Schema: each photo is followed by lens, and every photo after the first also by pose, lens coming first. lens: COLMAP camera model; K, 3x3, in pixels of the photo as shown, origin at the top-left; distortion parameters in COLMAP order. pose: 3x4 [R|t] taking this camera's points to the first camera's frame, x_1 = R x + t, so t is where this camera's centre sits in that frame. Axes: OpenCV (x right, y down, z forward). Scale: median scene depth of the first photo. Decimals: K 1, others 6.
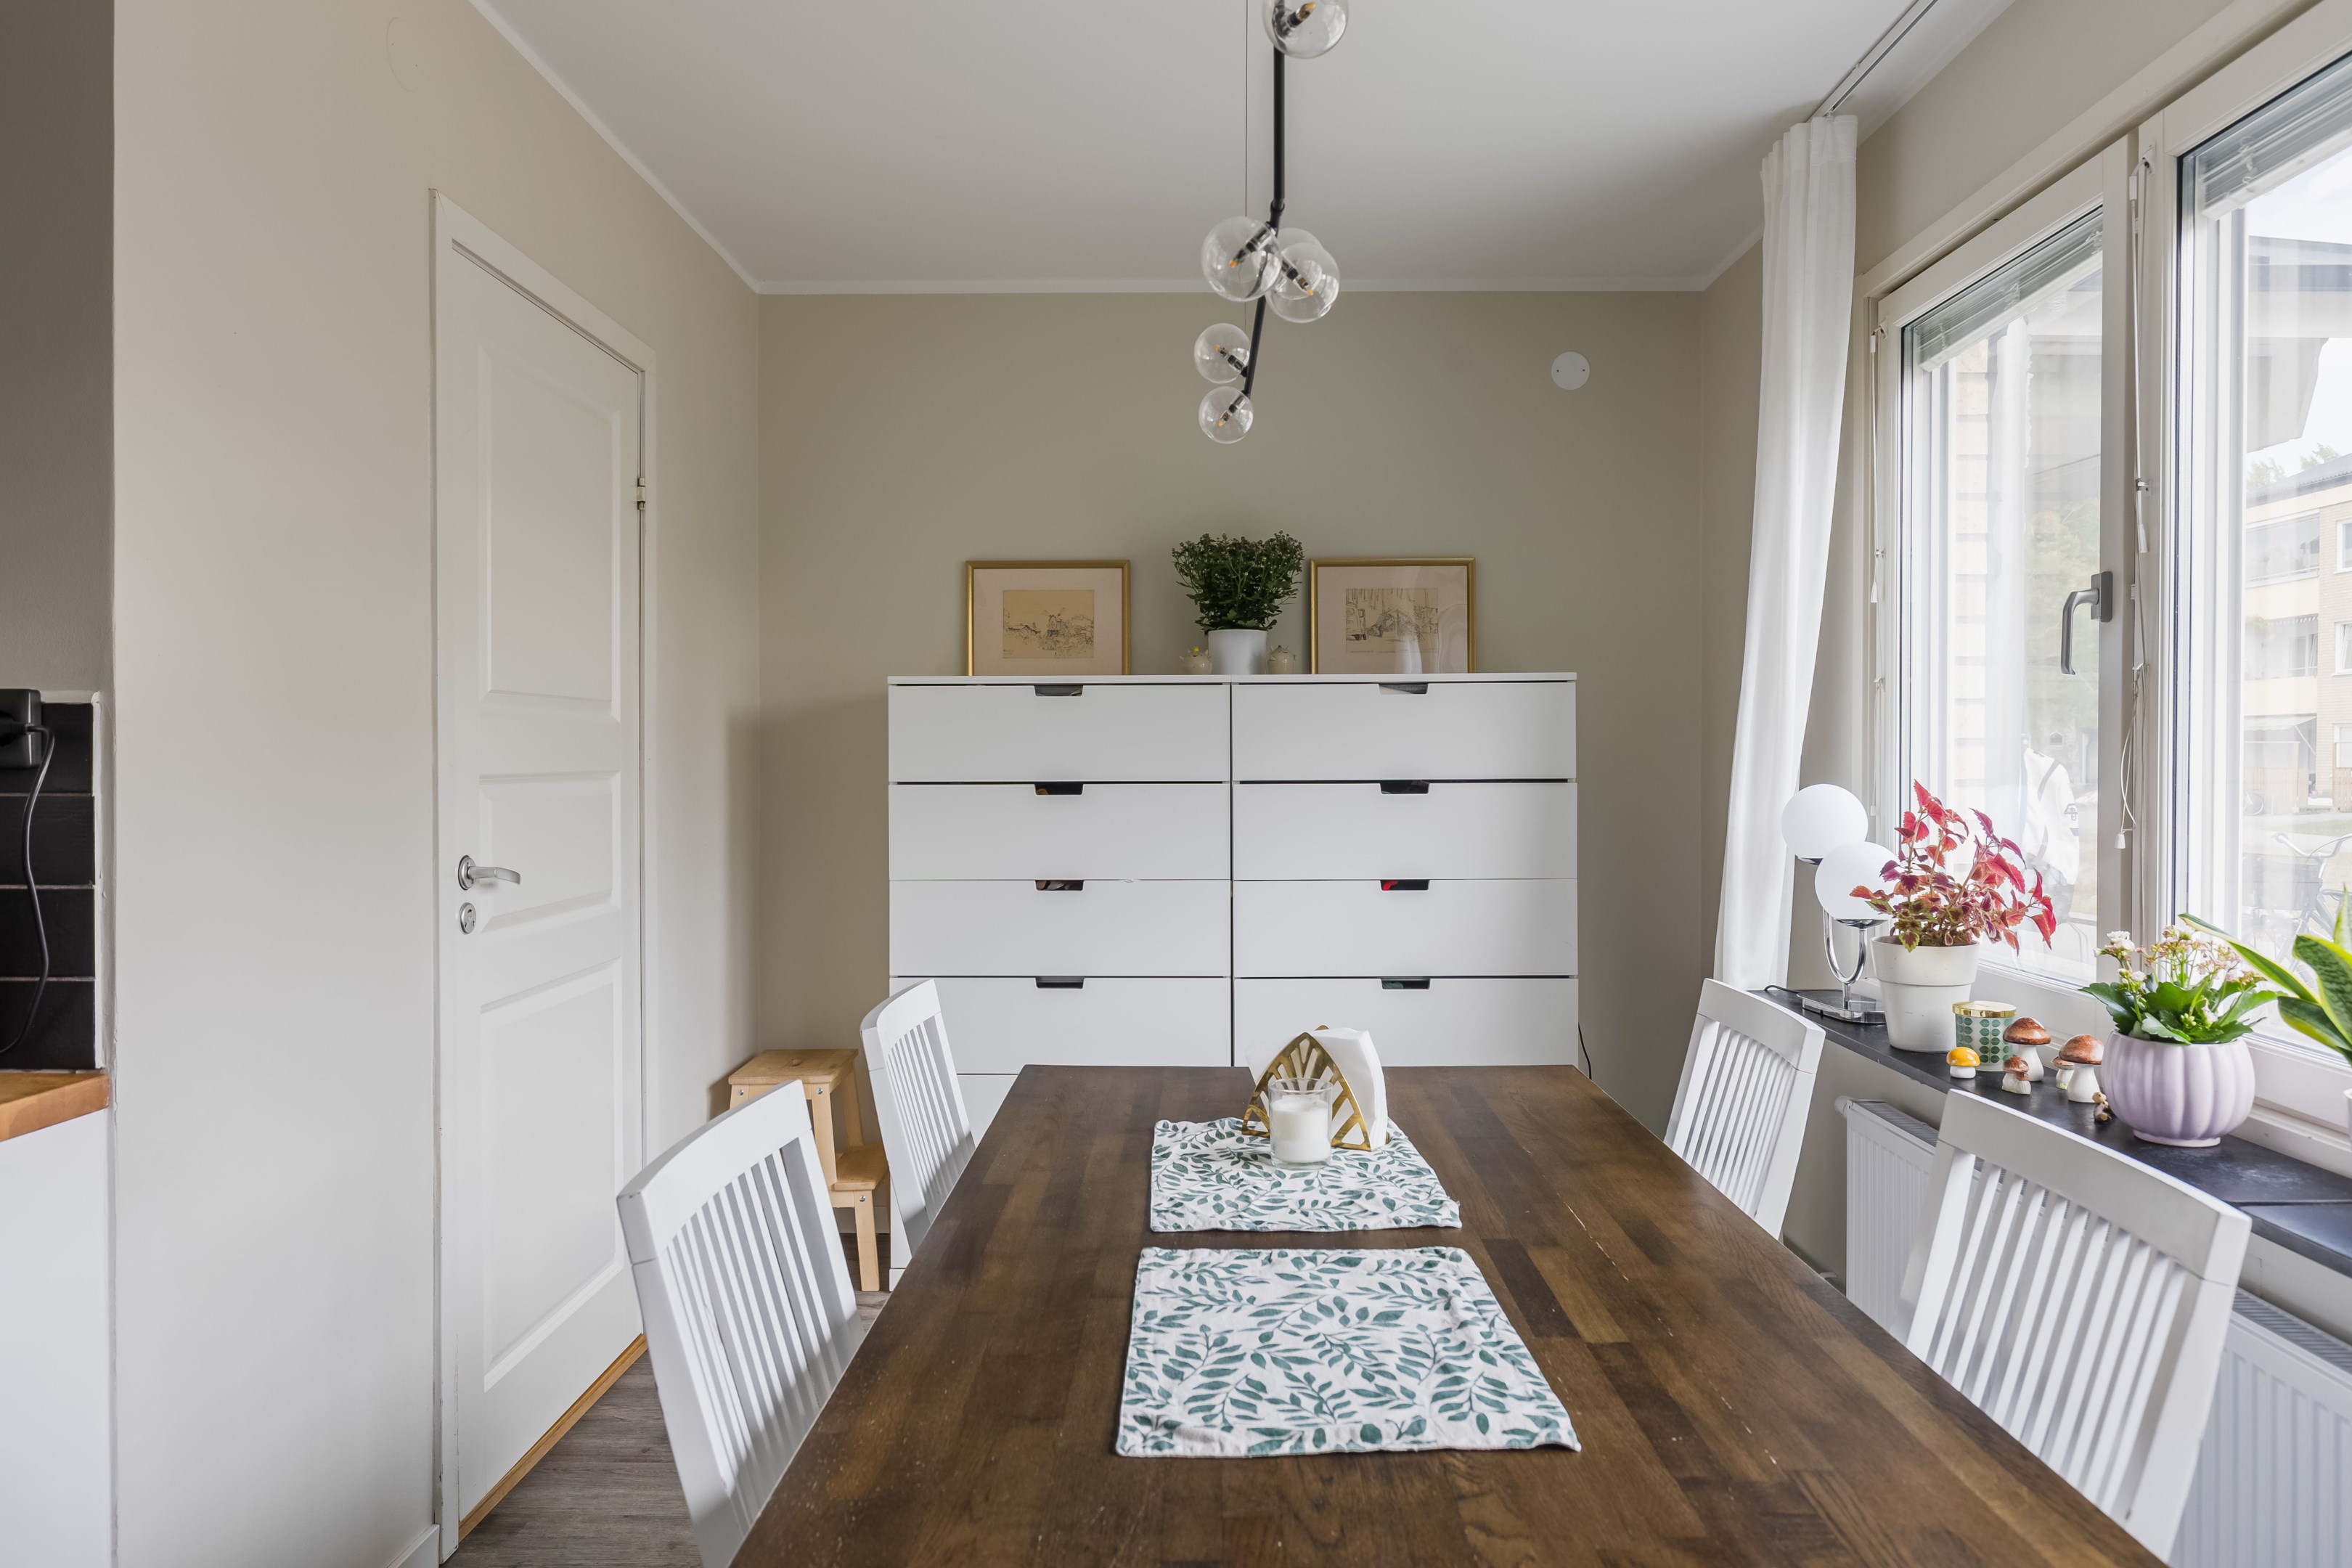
lens RADIAL K [[1595.8, 0, 1176.0], [0, 1595.8, 784.0], [0, 0, 1]] dist [-0.001828, 0.000438]
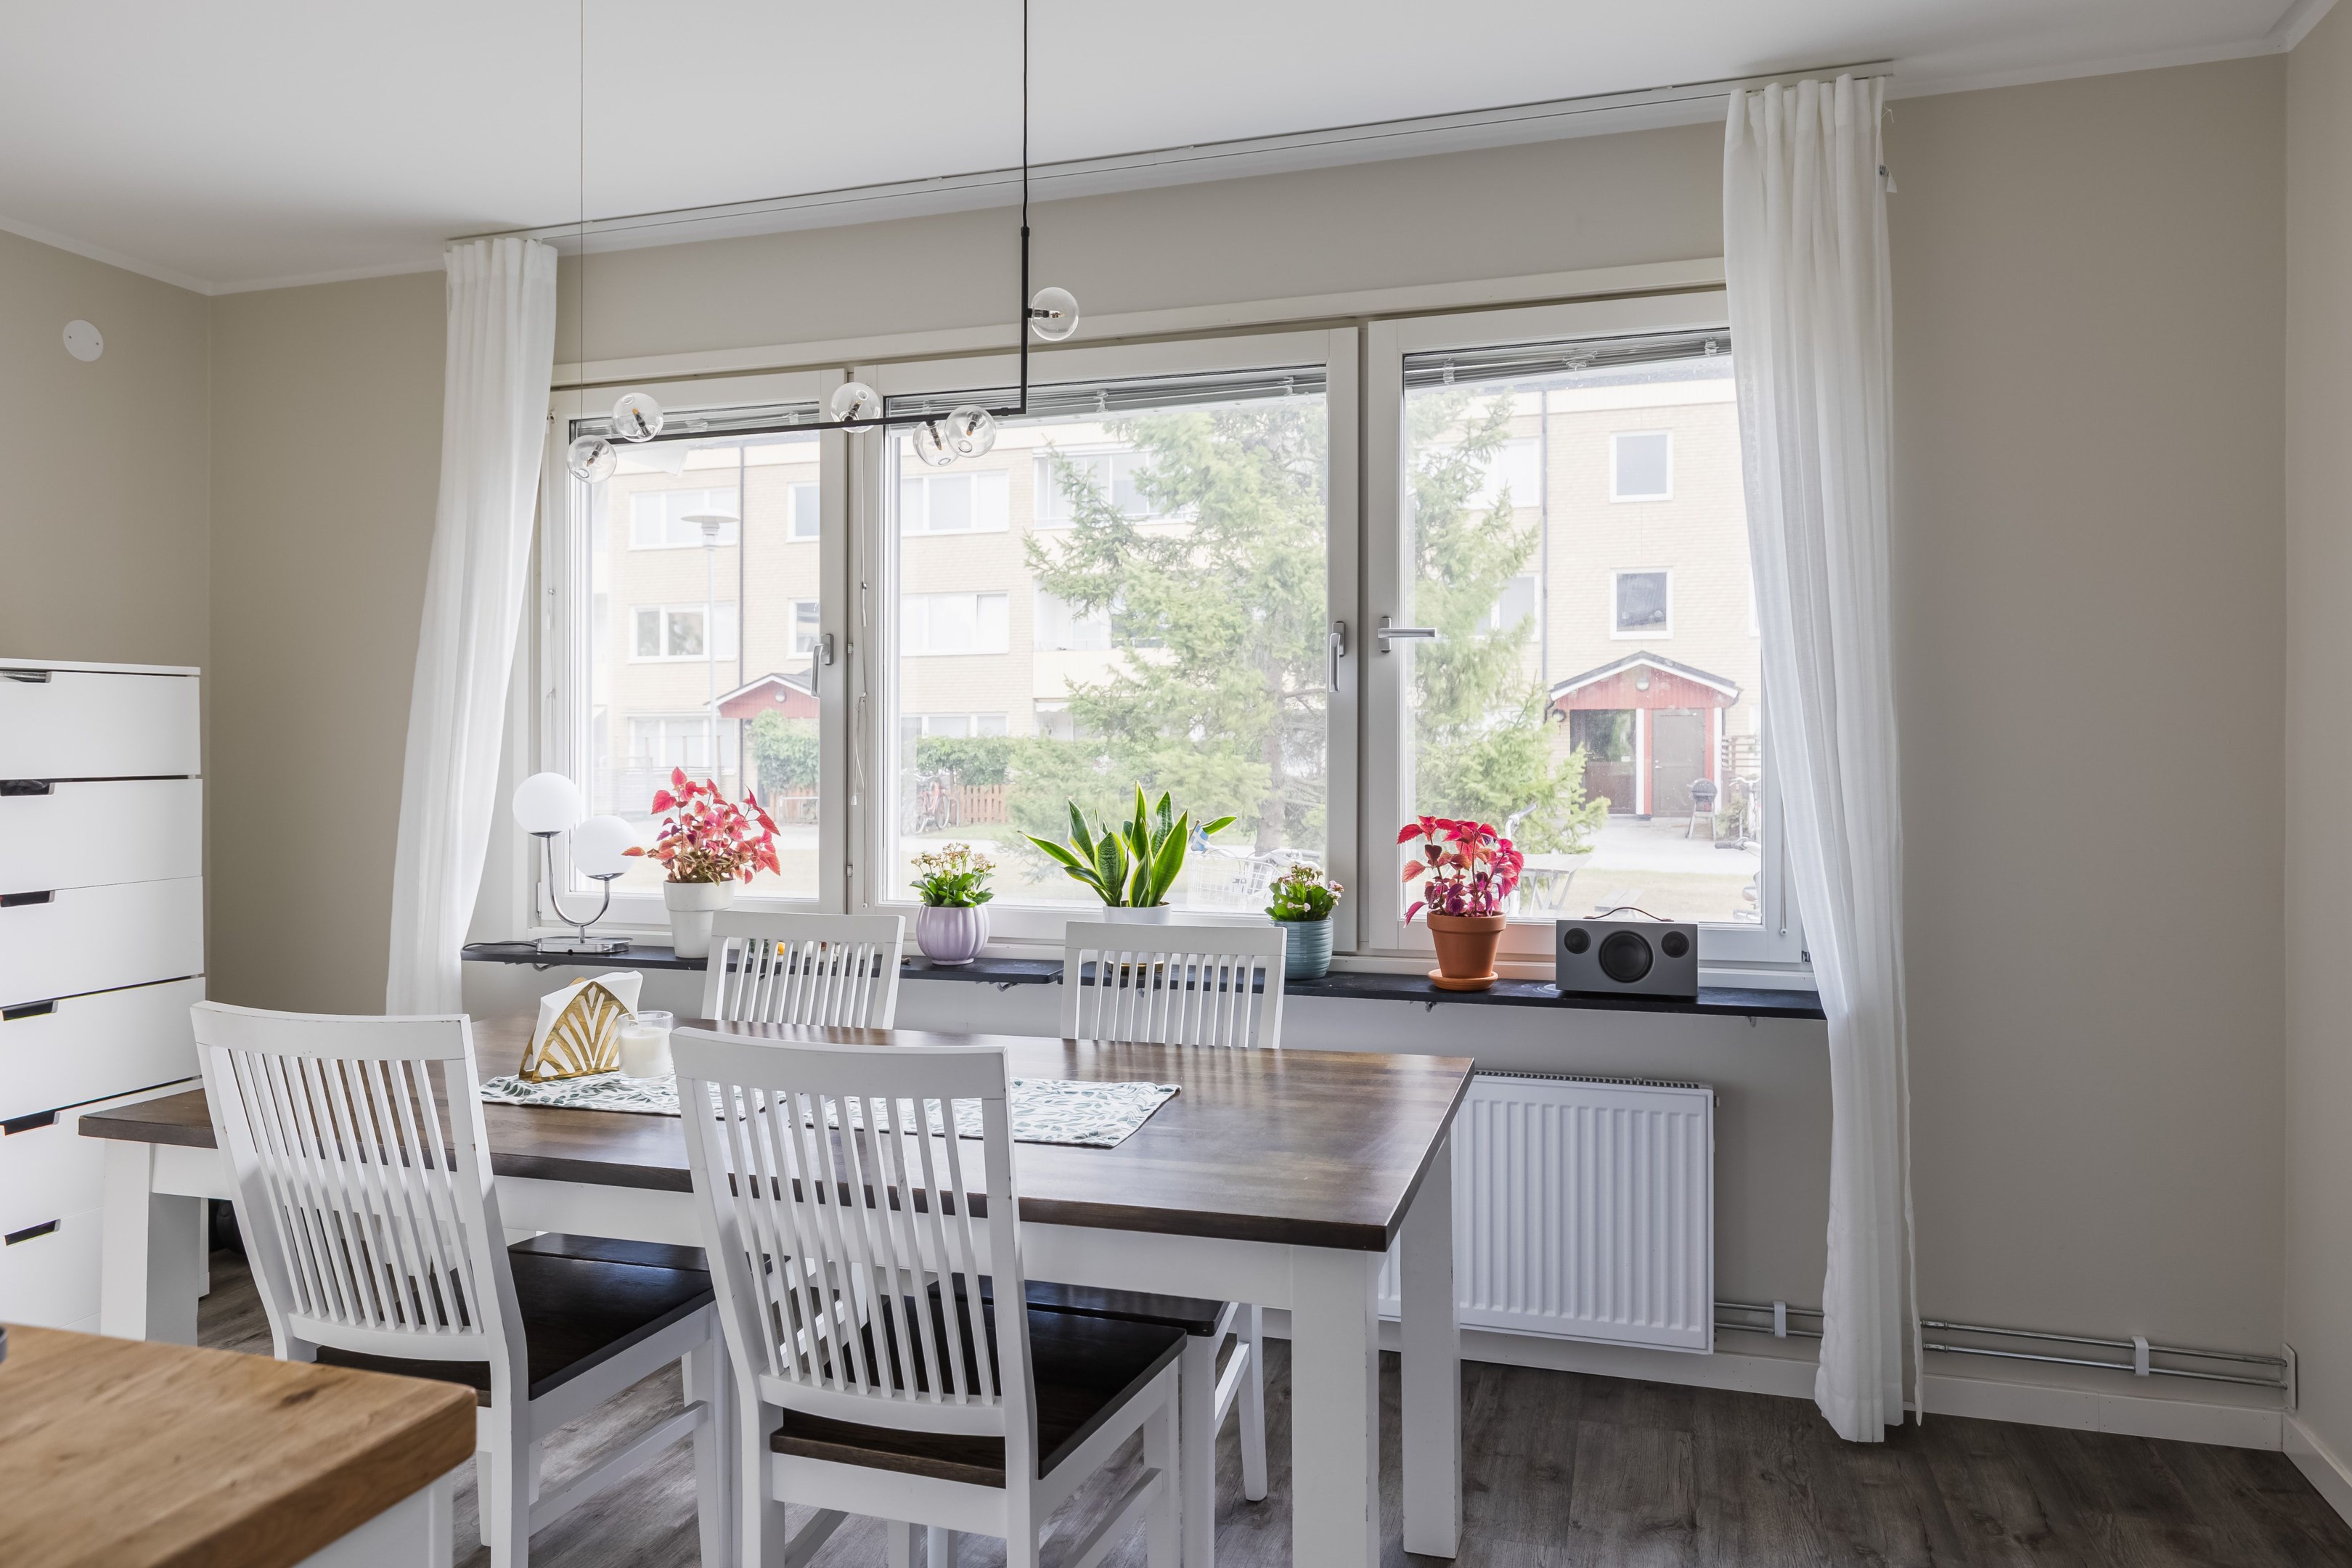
lens RADIAL K [[1595.8, 0, 1172.7], [0, 1595.8, 741.8], [0, 0, 1]] dist [0.035321, -0.000543]
pose [[0.292331, -0.001643, 0.956316, -0.586867], [0.023464, 0.999710, -0.005455, -0.004319], [-0.956029, 0.024033, 0.292285, 0.142191]]
